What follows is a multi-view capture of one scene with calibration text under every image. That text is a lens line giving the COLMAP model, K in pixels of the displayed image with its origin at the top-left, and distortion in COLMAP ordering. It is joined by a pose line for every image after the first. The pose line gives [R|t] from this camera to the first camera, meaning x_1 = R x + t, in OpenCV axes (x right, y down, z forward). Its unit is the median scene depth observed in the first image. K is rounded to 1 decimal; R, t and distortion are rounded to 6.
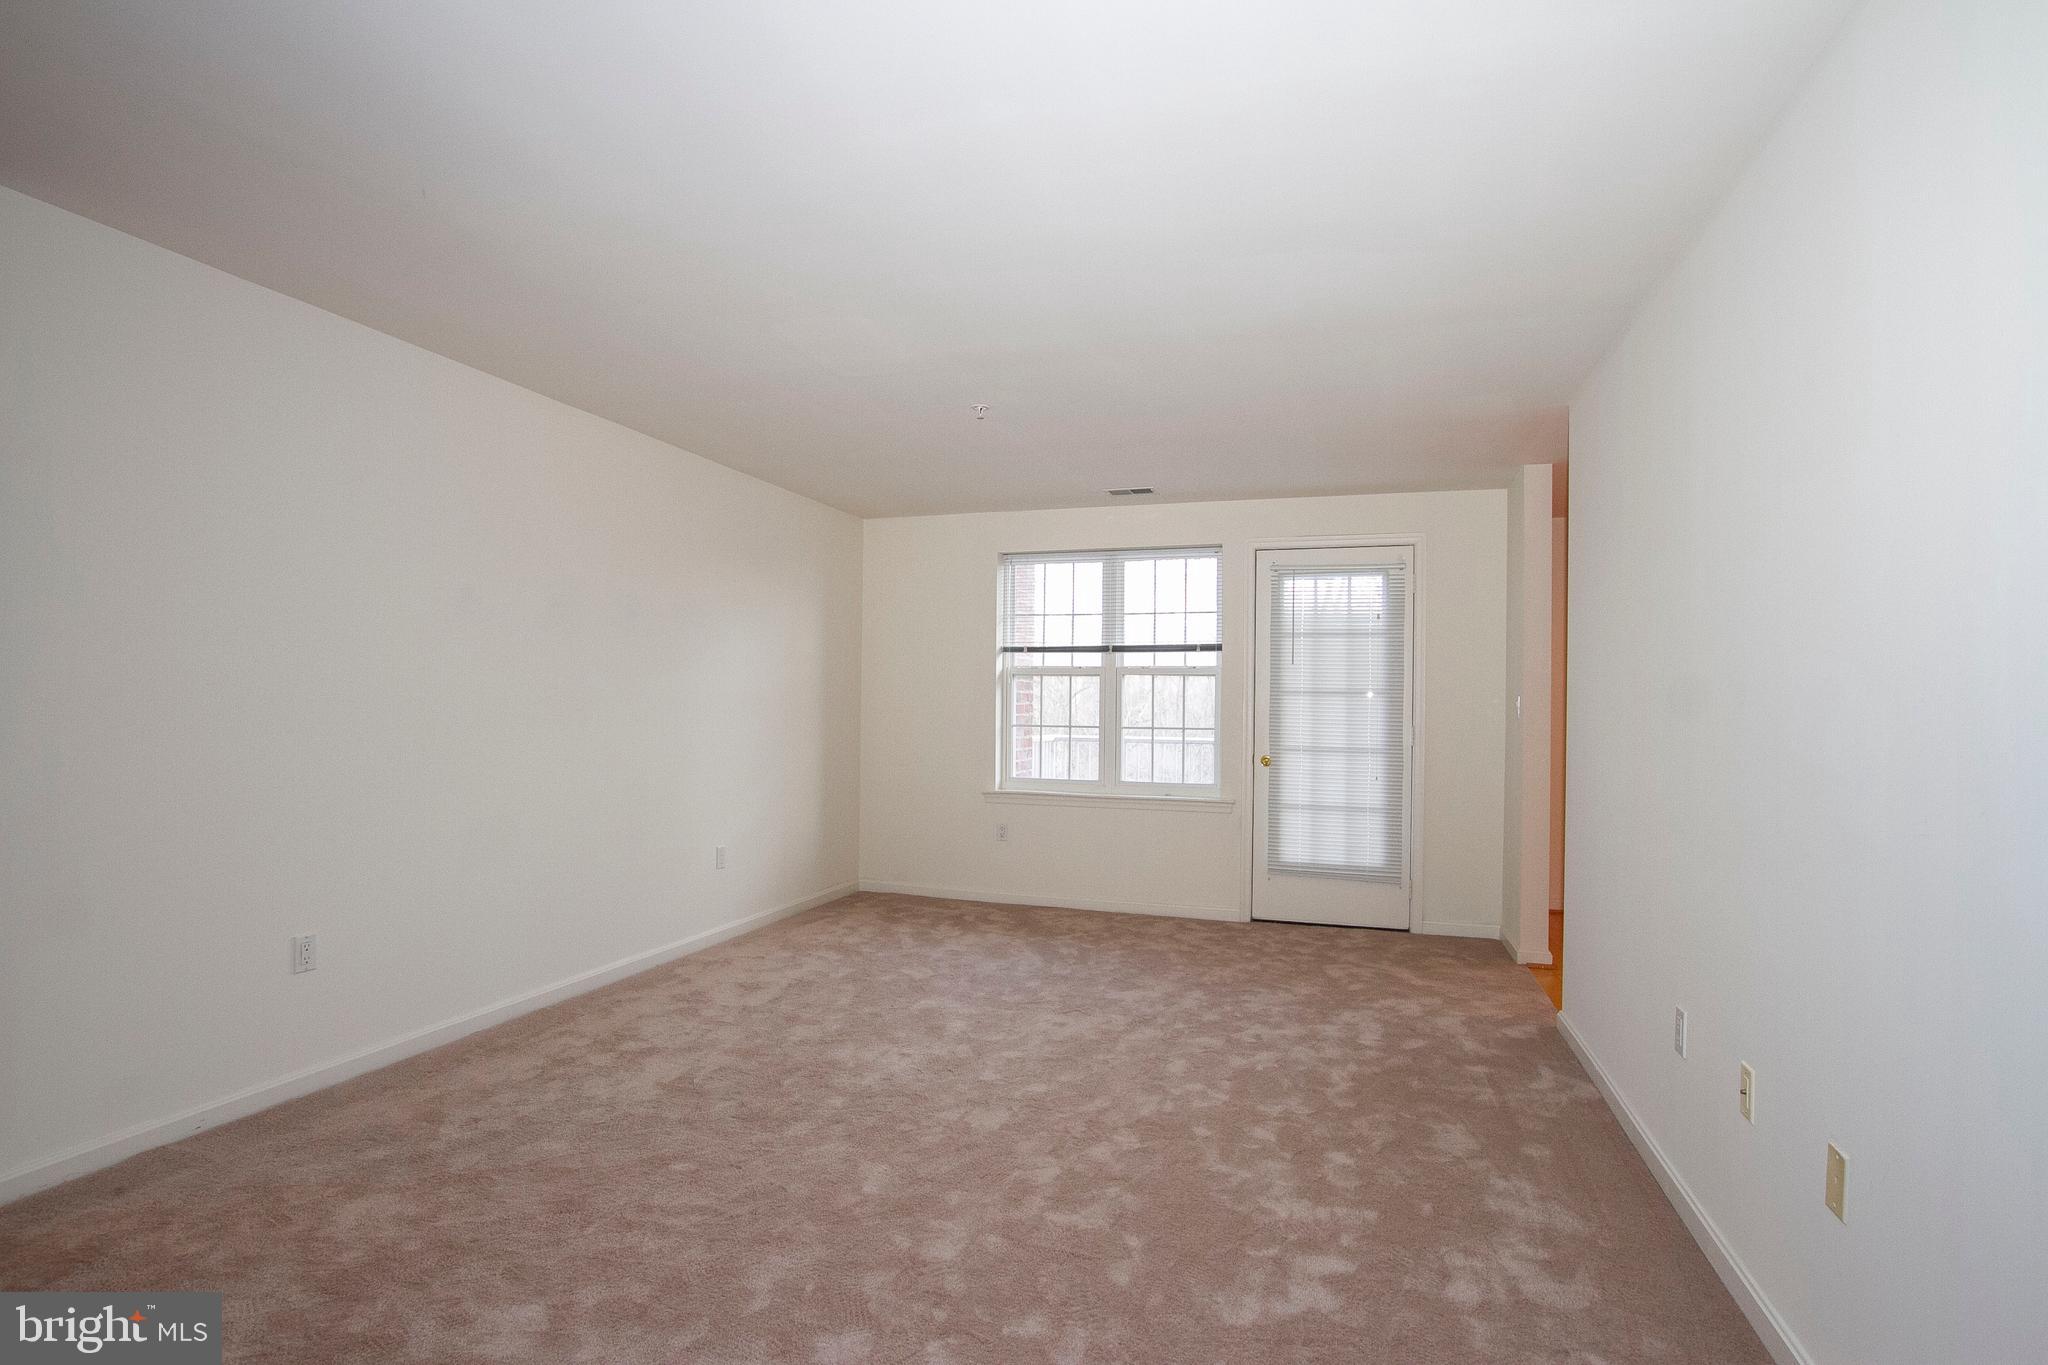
lens RADIAL K [[1015.5, 0, 1068.6], [0, 1015.5, 697.9], [0, 0, 1]] dist [-0.038057, 0.006329]
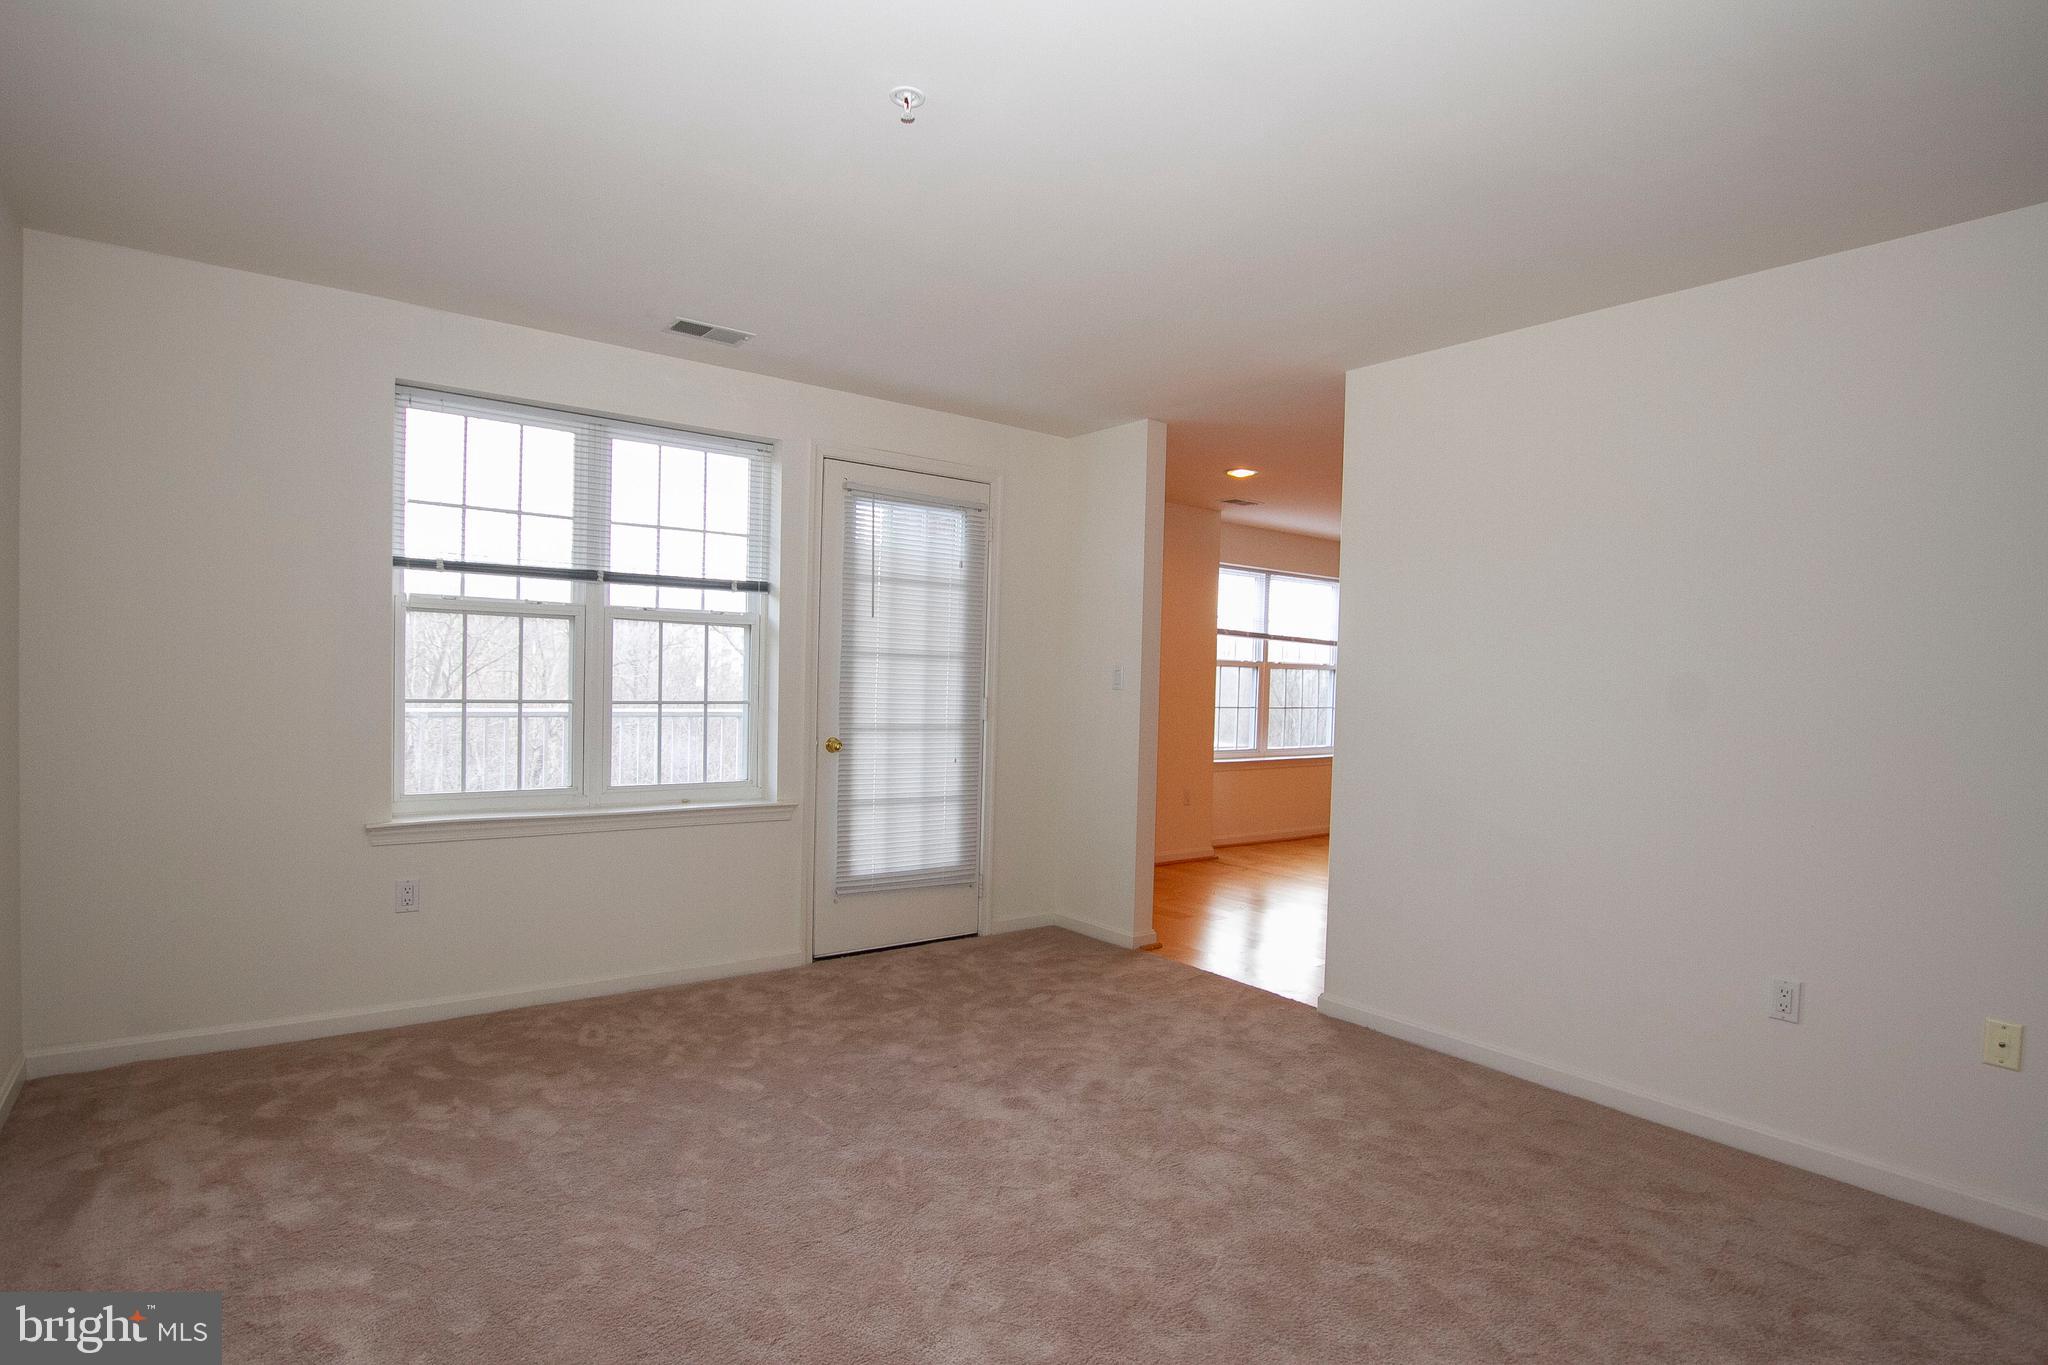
lens RADIAL K [[1015.5, 0, 1026.8], [0, 1015.5, 711.2], [0, 0, 1]] dist [-0.038057, 0.006329]
pose [[0.595088, -0.025925, 0.803243, -0.316853], [-0.029019, 0.998135, 0.053715, -0.006977], [-0.803137, -0.055275, 0.593225, 0.443137]]
